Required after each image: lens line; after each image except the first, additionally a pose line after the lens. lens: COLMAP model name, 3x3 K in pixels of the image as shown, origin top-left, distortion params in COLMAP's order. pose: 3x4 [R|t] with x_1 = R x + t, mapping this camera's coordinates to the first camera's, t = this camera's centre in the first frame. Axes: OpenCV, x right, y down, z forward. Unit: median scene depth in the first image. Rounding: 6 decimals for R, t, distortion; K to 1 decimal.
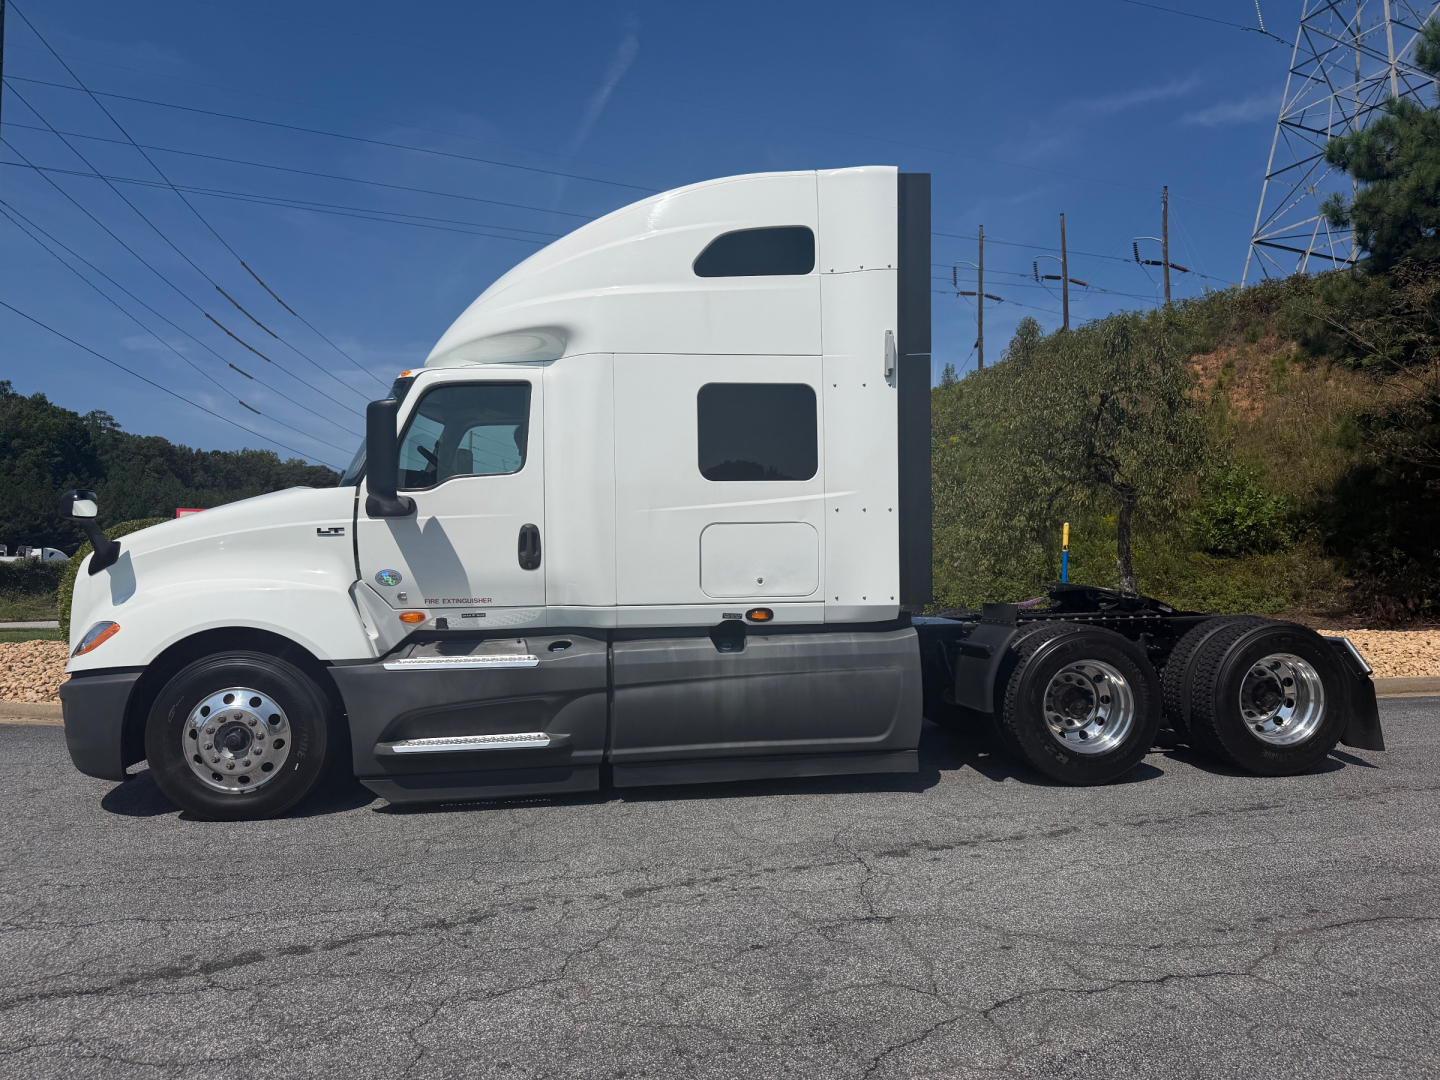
lens RADIAL K [[1048.9, 0, 718.2], [0, 1048.9, 532.3], [0, 0, 1]] dist [0.024052, -0.034372]
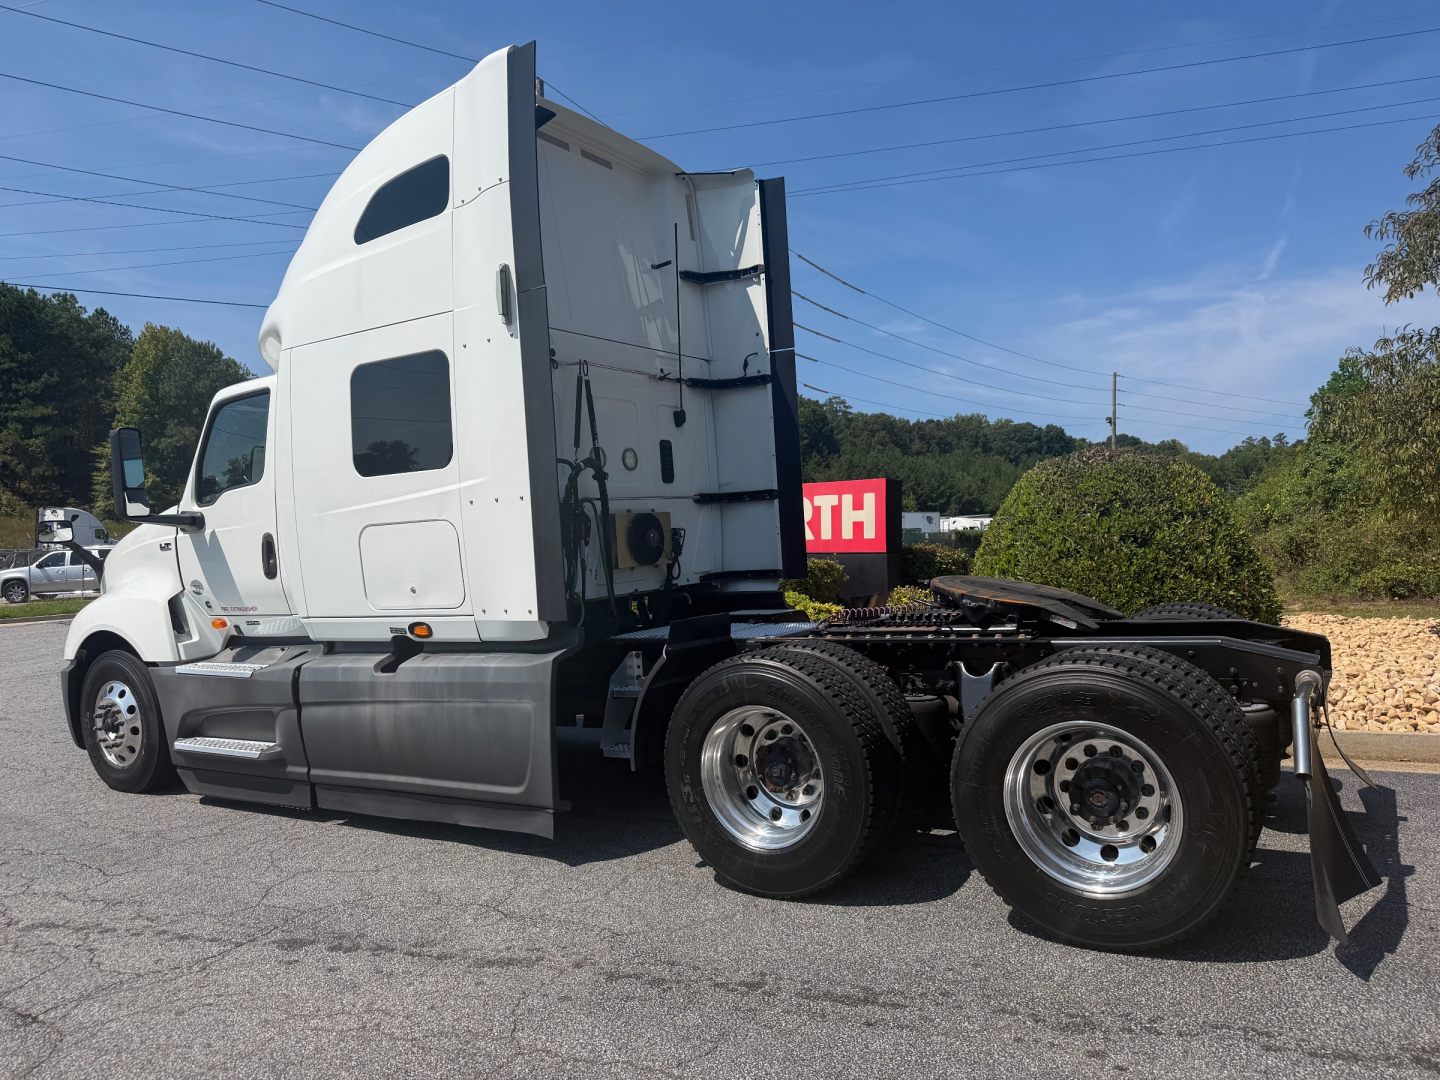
lens RADIAL K [[1048.9, 0, 725.4], [0, 1048.9, 544.3], [0, 0, 1]] dist [0.024052, -0.034372]
pose [[0.769646, -0.025310, -0.637969, 0.786885], [0.061535, 0.997503, 0.034662, -0.005252], [0.635499, -0.065935, 0.769281, 0.509573]]
